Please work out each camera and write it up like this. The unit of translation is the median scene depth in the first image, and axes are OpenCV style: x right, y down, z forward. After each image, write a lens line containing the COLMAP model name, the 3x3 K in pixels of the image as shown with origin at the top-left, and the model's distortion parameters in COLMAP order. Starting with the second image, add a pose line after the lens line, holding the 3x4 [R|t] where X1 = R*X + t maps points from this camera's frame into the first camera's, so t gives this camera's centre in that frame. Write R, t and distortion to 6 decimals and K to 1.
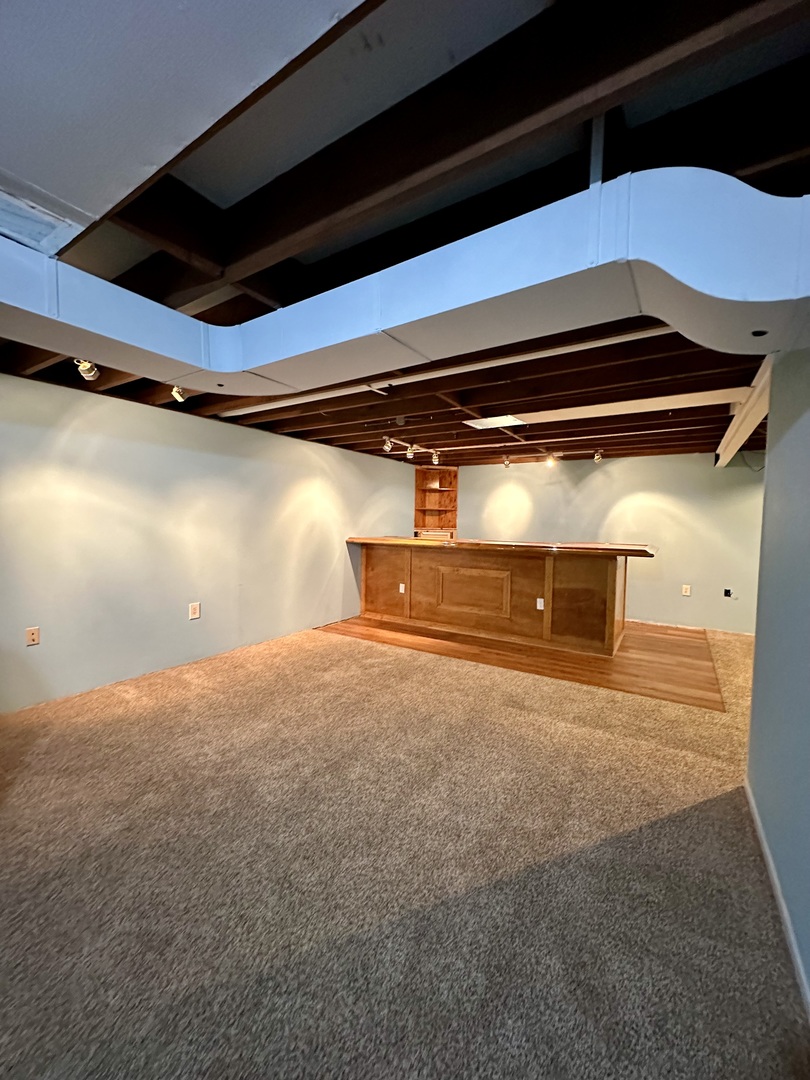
lens RADIAL K [[430.0, 0, 404.3], [0, 430.0, 540.5], [0, 0, 1]] dist [-0.000752, 0.000095]
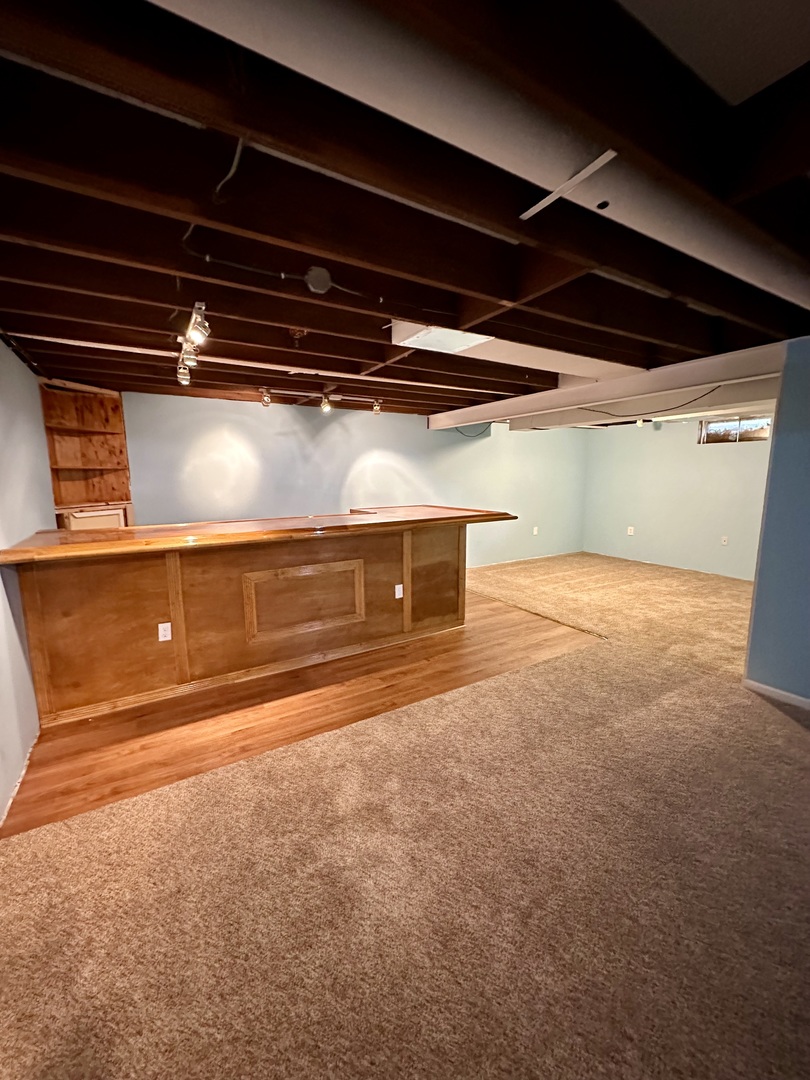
lens RADIAL K [[430.0, 0, 403.5], [0, 430.0, 541.2], [0, 0, 1]] dist [-0.000752, 0.000095]
pose [[0.444066, -0.161710, 0.881280, -0.330554], [0.056234, 0.986669, 0.152713, -0.059360], [-0.894227, -0.018257, 0.447240, 0.566983]]
